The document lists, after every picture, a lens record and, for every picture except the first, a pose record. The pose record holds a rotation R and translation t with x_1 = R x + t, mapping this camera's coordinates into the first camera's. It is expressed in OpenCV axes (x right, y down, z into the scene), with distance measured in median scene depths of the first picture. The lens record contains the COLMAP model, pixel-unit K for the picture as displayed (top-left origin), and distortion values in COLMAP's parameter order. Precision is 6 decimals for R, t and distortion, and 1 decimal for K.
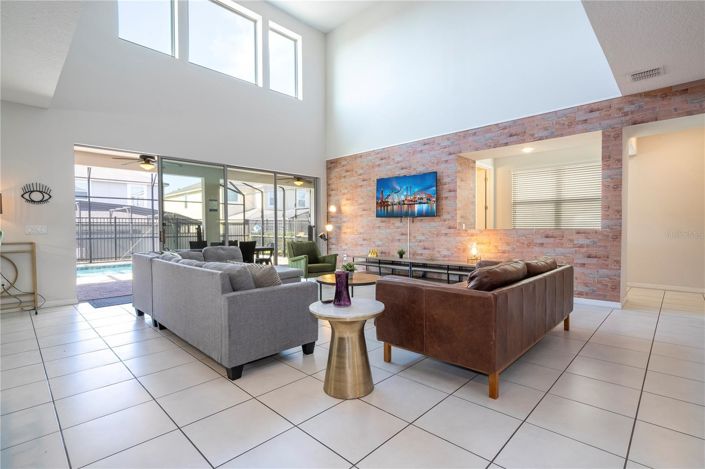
lens RADIAL K [[334.6, 0, 357.1], [0, 334.6, 237.3], [0, 0, 1]] dist [0.000725, -0.000643]
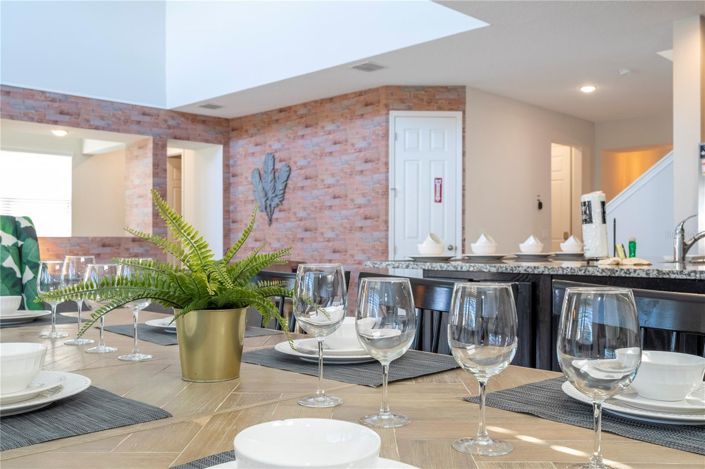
lens RADIAL K [[673.9, 0, 355.1], [0, 673.9, 233.5], [0, 0, 1]] dist [0.010407, 0.000000]
pose [[0.022119, 0.017592, 0.999601, -0.870249], [0.029410, 0.999401, -0.018240, 0.013352], [-0.999323, 0.029802, 0.021588, 0.258667]]
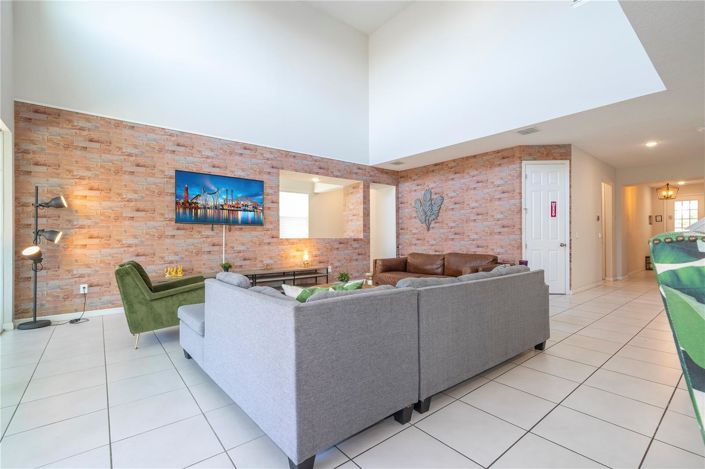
lens RADIAL K [[320.1, 0, 356.8], [0, 320.1, 233.4], [0, 0, 1]] dist [-0.004537, 0.000979]
pose [[0.124645, 0.017105, 0.992054, -0.648556], [0.031047, 0.999295, -0.021131, -0.010011], [-0.991716, 0.033434, 0.124026, 0.585489]]
